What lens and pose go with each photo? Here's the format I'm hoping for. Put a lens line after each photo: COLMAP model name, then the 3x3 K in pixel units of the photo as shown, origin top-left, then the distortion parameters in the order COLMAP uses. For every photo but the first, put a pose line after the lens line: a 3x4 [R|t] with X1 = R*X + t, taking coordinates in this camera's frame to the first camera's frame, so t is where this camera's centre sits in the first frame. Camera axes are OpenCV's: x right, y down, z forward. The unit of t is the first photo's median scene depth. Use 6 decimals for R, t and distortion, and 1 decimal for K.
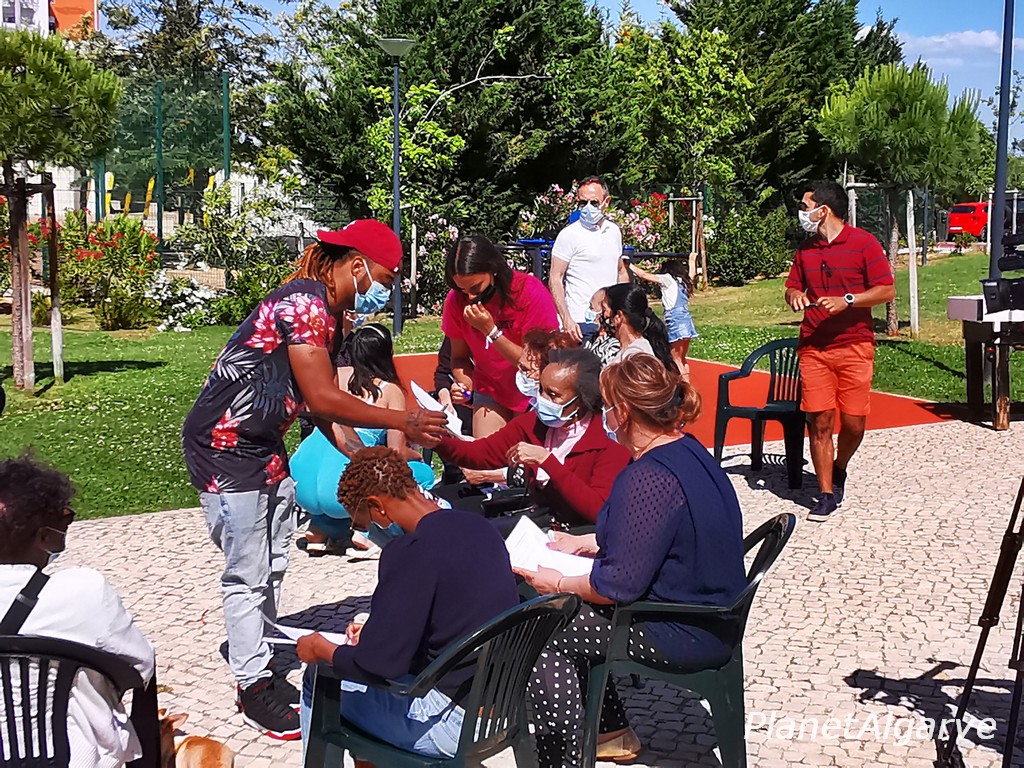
lens RADIAL K [[1611.4, 0, 511.2], [0, 1611.4, 385.2], [0, 0, 1]] dist [-0.003074, 0.000000]
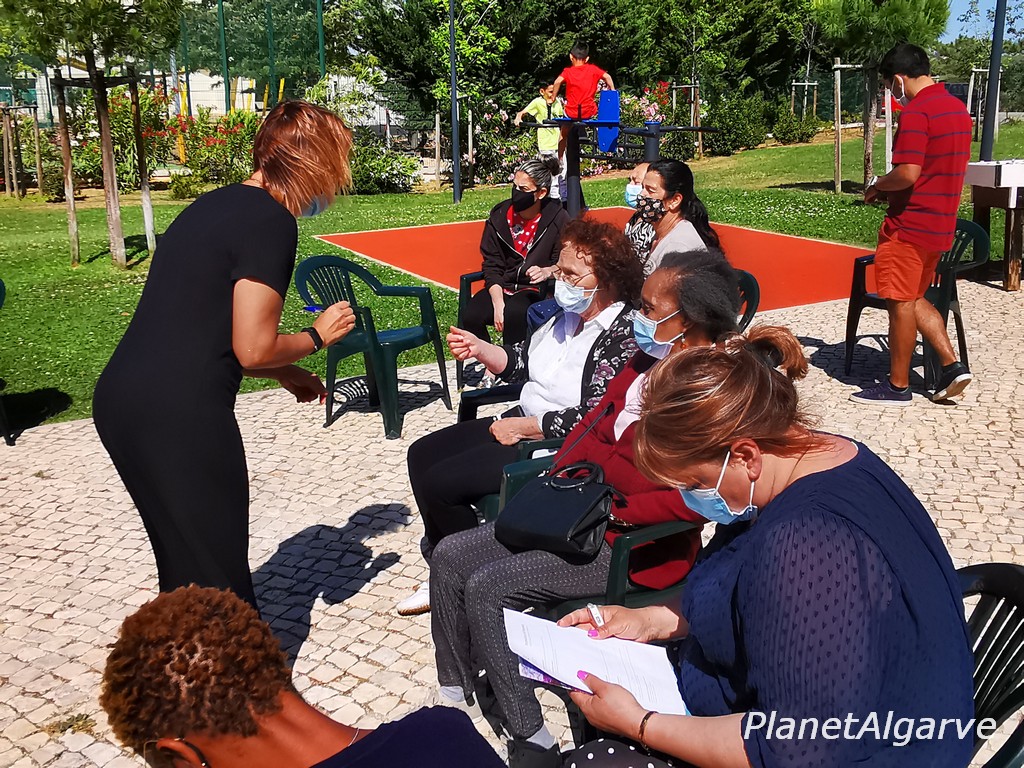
lens RADIAL K [[1118.9, 0, 500.9], [0, 1118.9, 404.5], [0, 0, 1]] dist [-0.026968, 0.000000]
pose [[0.998867, -0.011237, -0.046237, 0.000884], [0.018213, 0.988003, 0.153356, -0.006471], [0.043959, -0.154024, 0.987089, 0.100228]]
